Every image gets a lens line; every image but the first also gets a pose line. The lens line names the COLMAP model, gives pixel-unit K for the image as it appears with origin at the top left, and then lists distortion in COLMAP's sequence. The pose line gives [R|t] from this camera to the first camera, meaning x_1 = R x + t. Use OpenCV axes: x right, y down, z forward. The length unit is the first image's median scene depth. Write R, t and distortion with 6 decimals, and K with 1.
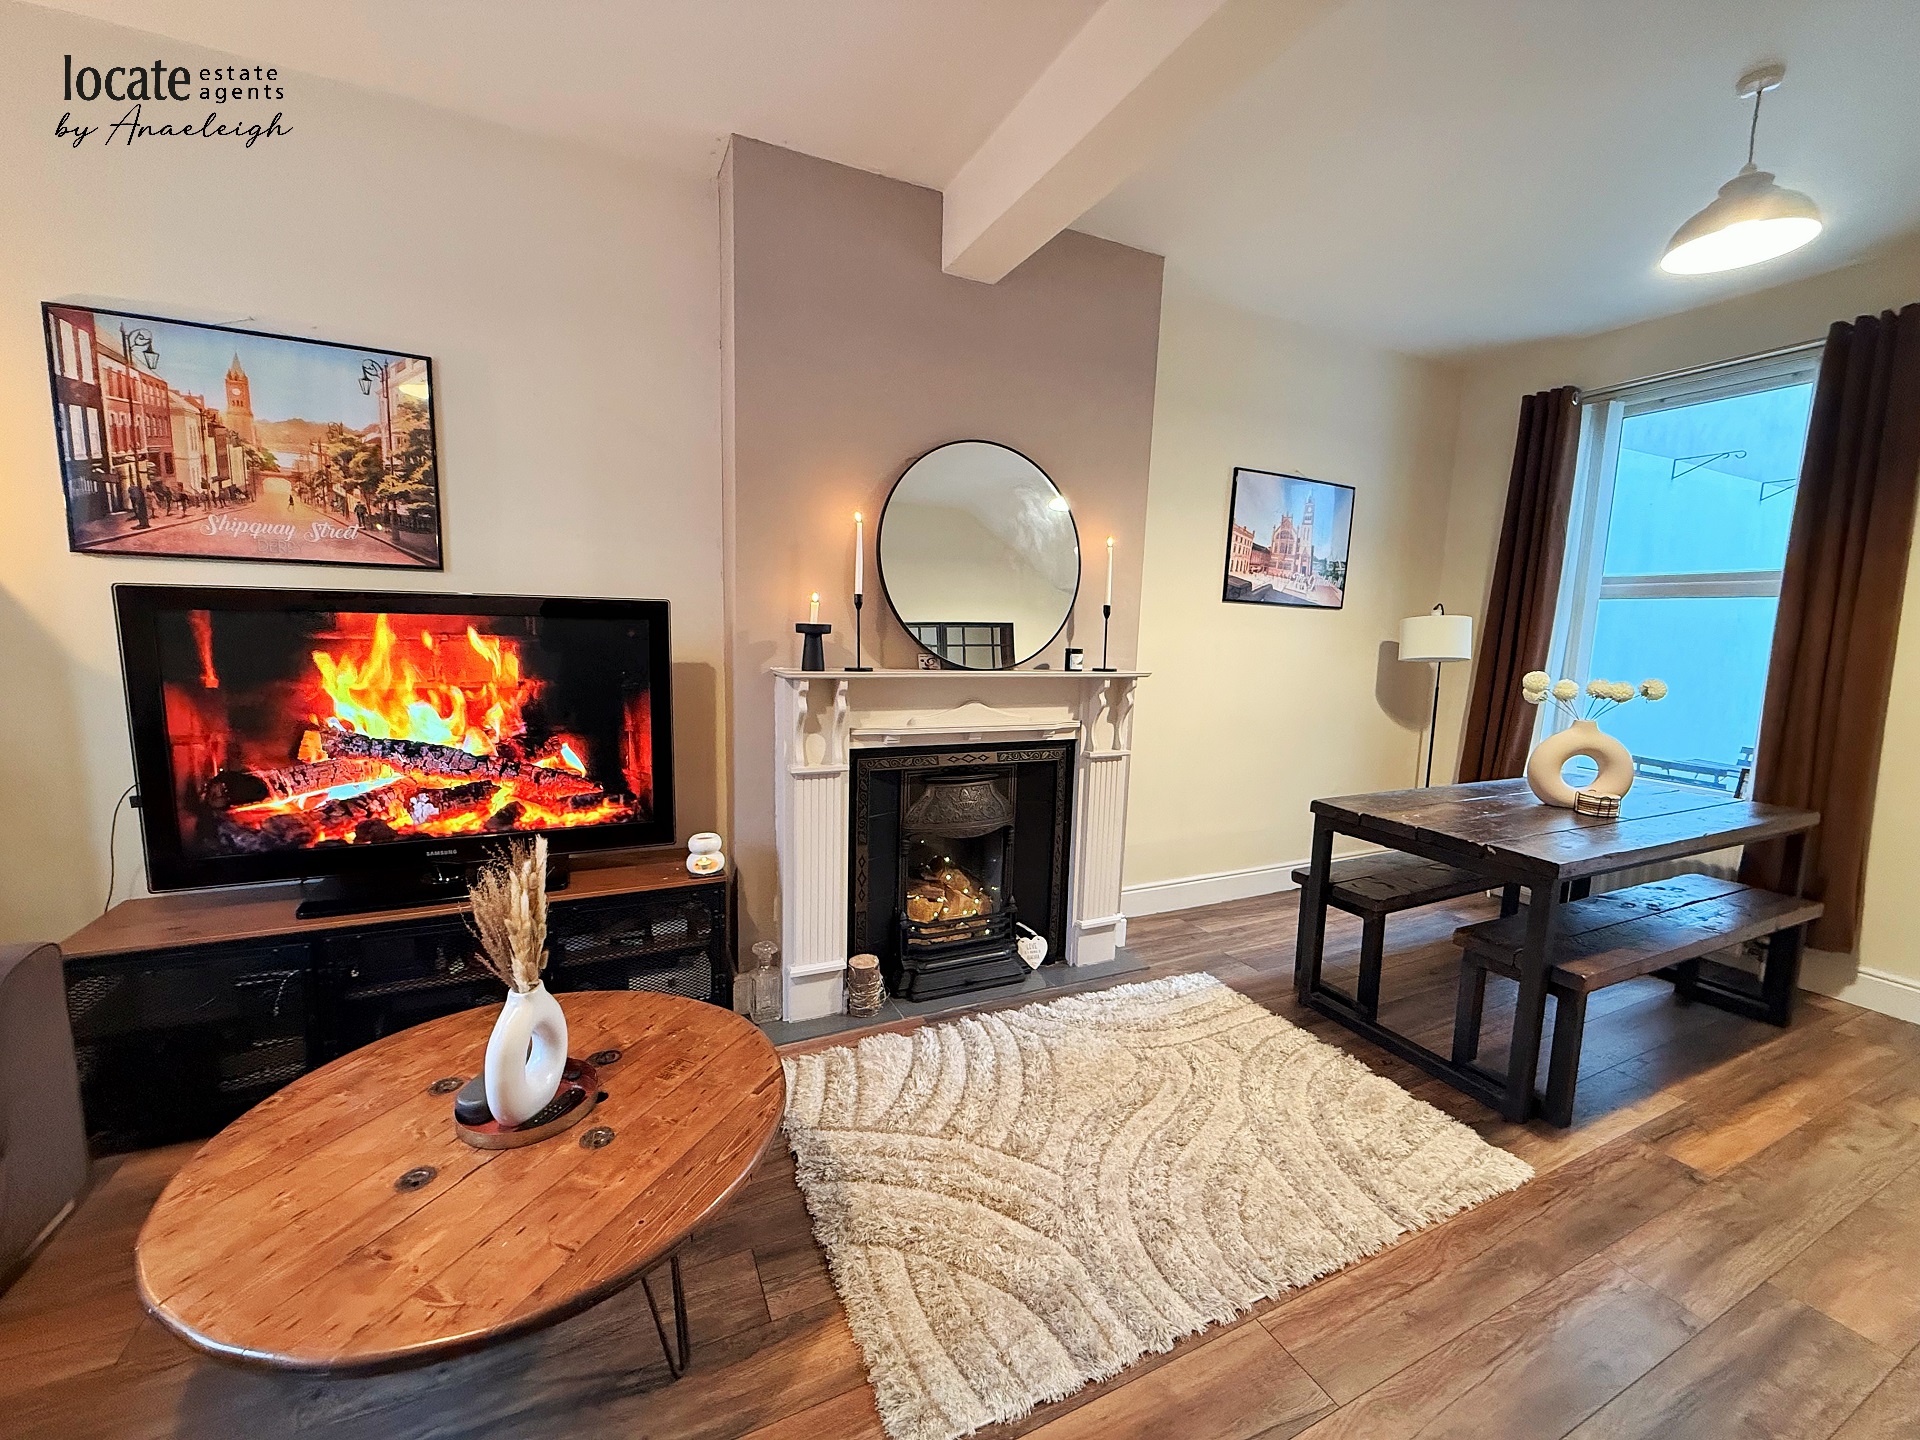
lens RADIAL K [[762.0, 0, 953.7], [0, 762.0, 722.3], [0, 0, 1]] dist [0.001803, 0.000100]
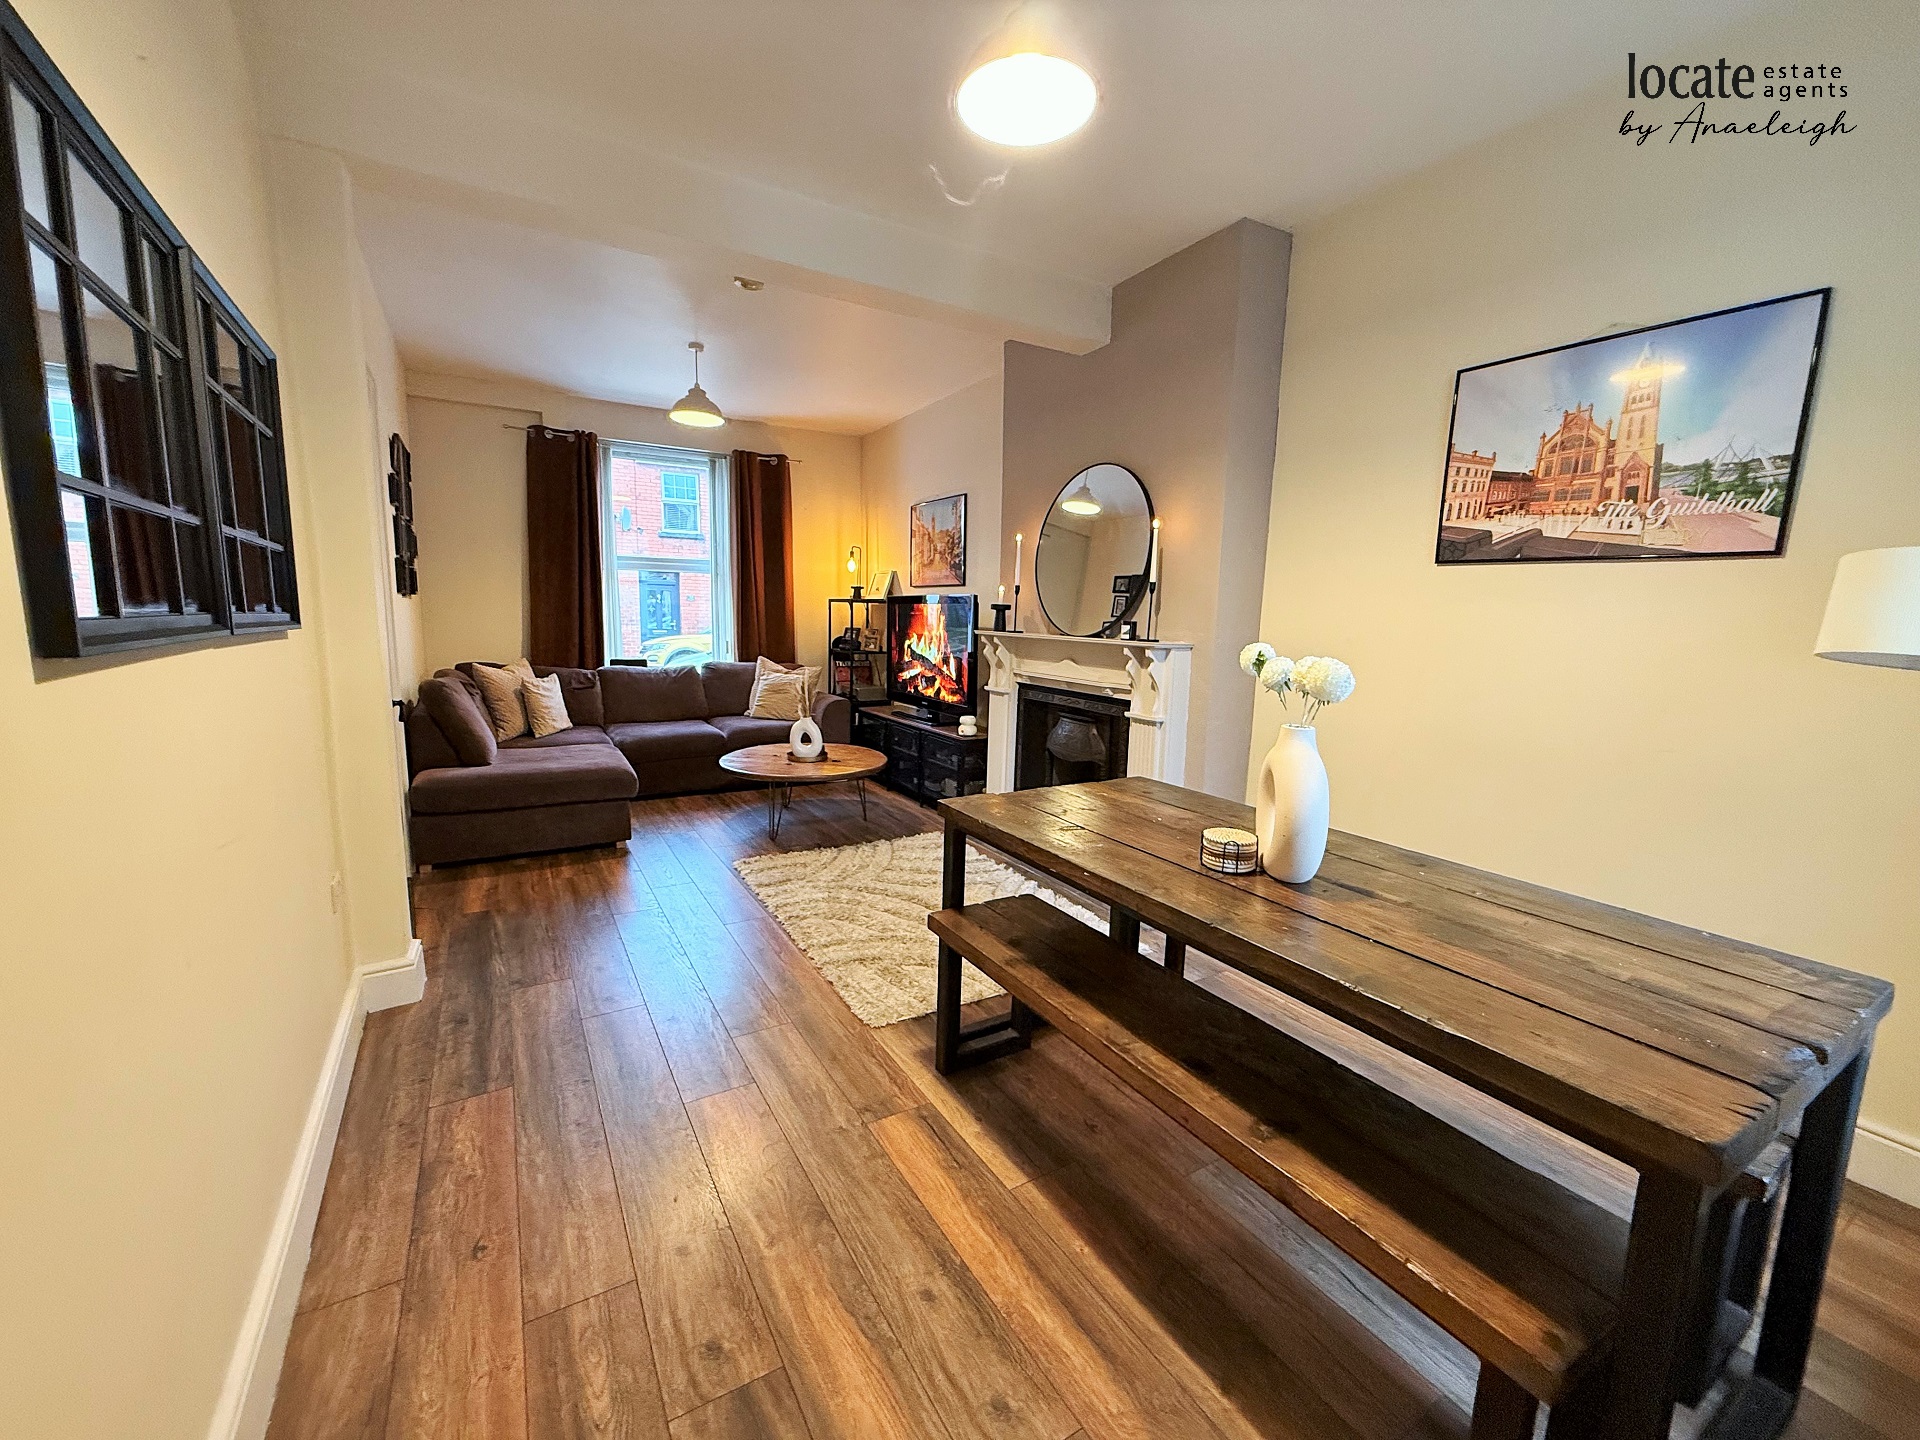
lens RADIAL K [[766.0, 0, 951.6], [0, 766.0, 719.8], [0, 0, 1]] dist [-0.001243, -0.000133]
pose [[0.089031, 0.116659, -0.989173, 1.707032], [-0.146738, 0.983817, 0.102820, -0.037645], [0.985161, 0.135995, 0.104708, 0.822422]]
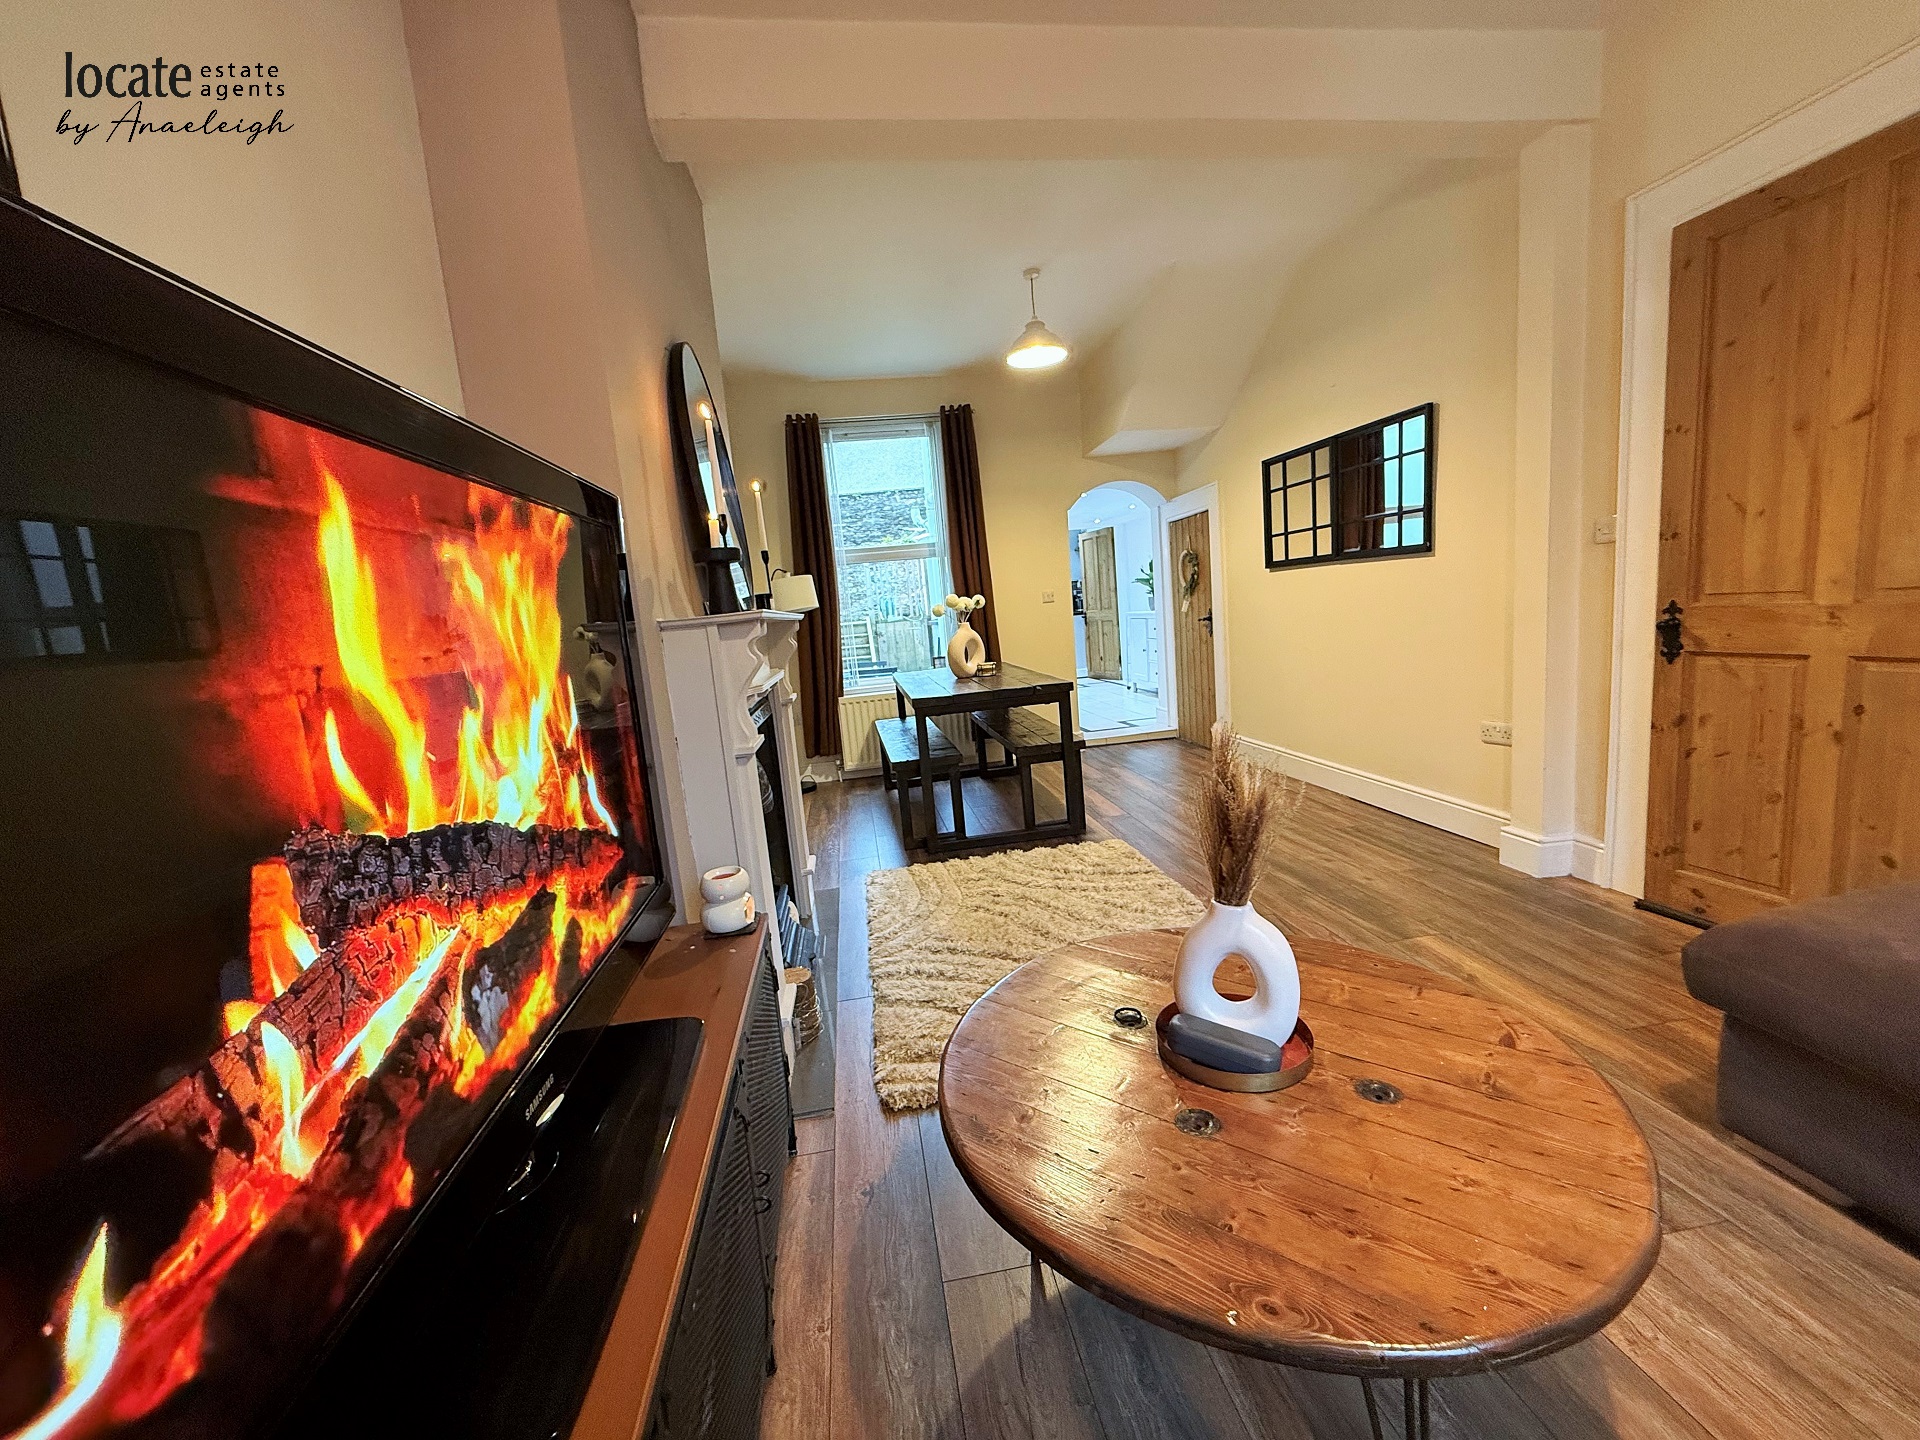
lens RADIAL K [[752.3, 0, 960.0], [0, 752.3, 720.0], [0, 0, 1]] dist [0.000613, 0.000026]
pose [[0.297123, -0.191919, 0.935353, -0.911922], [0.216480, 0.967623, 0.129774, -0.015720], [-0.929975, 0.163926, 0.329050, 0.635087]]
